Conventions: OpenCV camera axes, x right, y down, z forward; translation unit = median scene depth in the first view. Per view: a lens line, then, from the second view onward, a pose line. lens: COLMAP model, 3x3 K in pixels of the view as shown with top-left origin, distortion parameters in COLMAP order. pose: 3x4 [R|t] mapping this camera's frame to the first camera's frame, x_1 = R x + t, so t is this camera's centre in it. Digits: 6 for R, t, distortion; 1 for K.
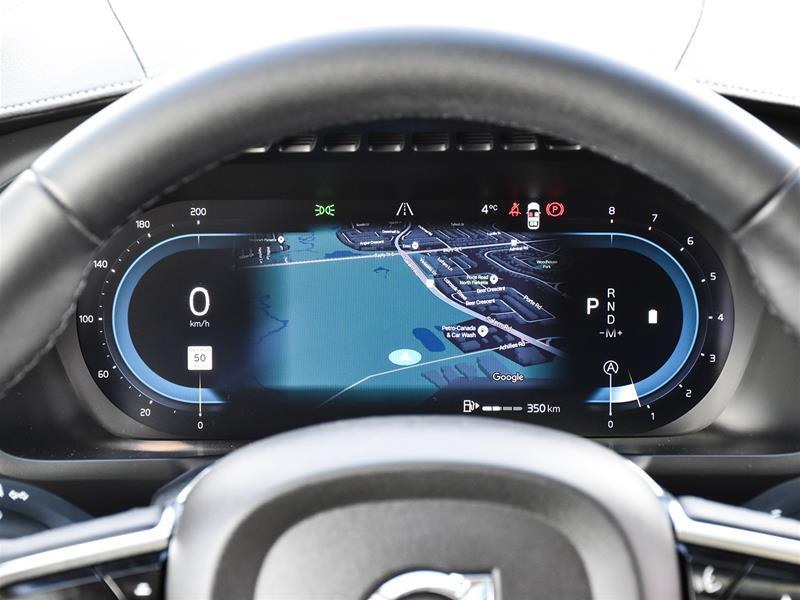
lens RADIAL K [[2267.2, 0, 400.0], [0, 2267.2, 300.0], [0, 0, 1]] dist [0.521290, -0.206306]
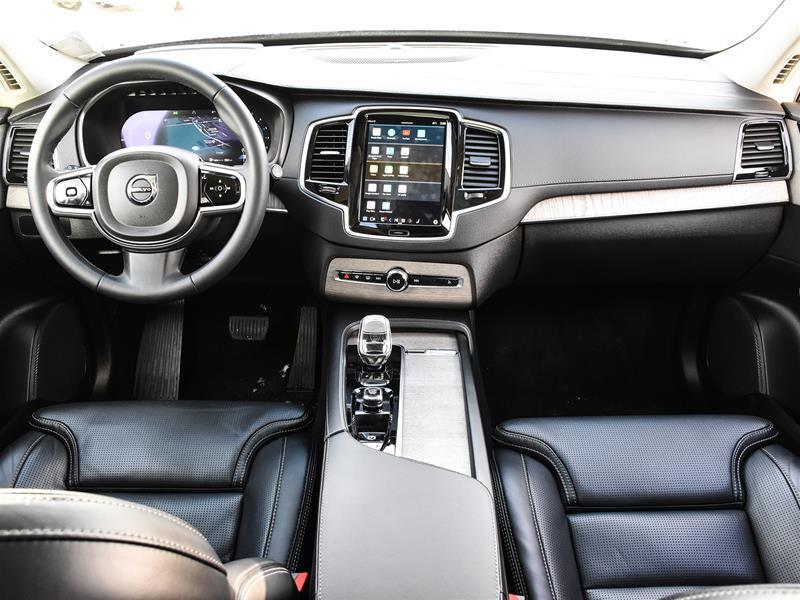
lens RADIAL K [[688.0, 0, 400.0], [0, 688.0, 300.0], [0, 0, 1]] dist [-0.150954, 0.091832]
pose [[0.999936, 0.004205, 0.010474, 0.374100], [-0.005699, 0.989125, 0.146966, 0.119255], [-0.009742, -0.147017, 0.989086, -0.288515]]
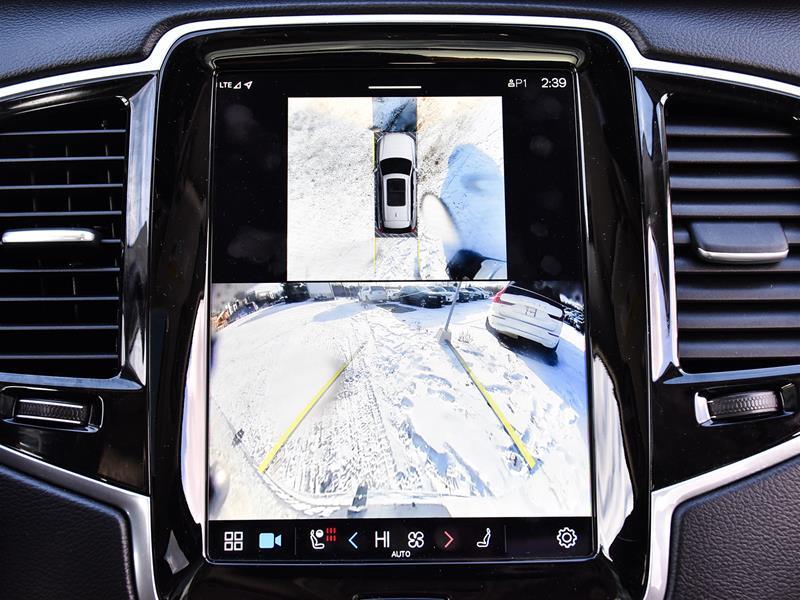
lens RADIAL K [[1060.0, 0, 400.0], [0, 1060.0, 300.0], [0, 0, 1]] dist [0.015308, 0.035093]
pose [[0.989606, -0.053101, 0.133644, 0.339571], [0.045166, 0.997071, 0.061723, 0.048043], [-0.136530, -0.055046, 0.989105, 0.494258]]
